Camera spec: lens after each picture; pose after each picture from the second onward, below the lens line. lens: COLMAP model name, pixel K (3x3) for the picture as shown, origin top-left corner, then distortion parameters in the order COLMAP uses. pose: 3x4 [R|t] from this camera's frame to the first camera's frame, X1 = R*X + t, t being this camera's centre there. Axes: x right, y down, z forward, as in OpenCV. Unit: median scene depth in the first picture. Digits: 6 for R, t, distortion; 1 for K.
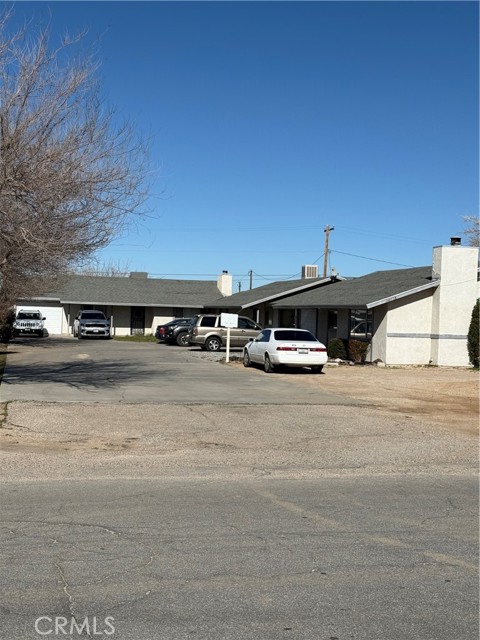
lens RADIAL K [[893.4, 0, 240.0], [0, 893.4, 320.0], [0, 0, 1]] dist [0.149182, -0.019019]
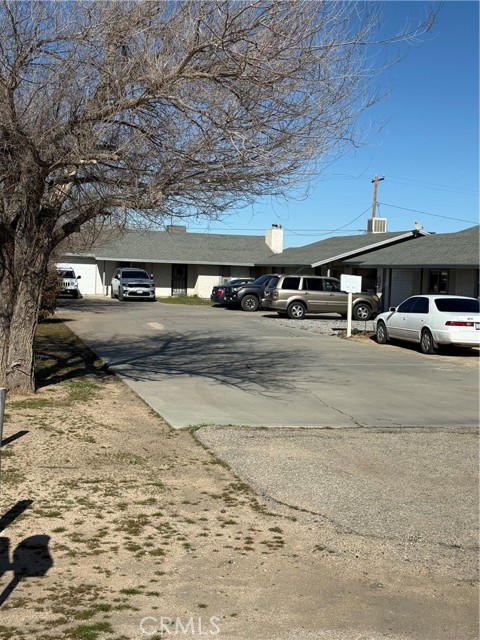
lens RADIAL K [[893.4, 0, 240.0], [0, 893.4, 320.0], [0, 0, 1]] dist [0.149182, -0.019019]
pose [[0.999952, 0.005916, 0.007870, -0.109027], [-0.006287, 0.998828, 0.047989, -0.004606], [-0.007577, -0.048036, 0.998817, 0.194121]]
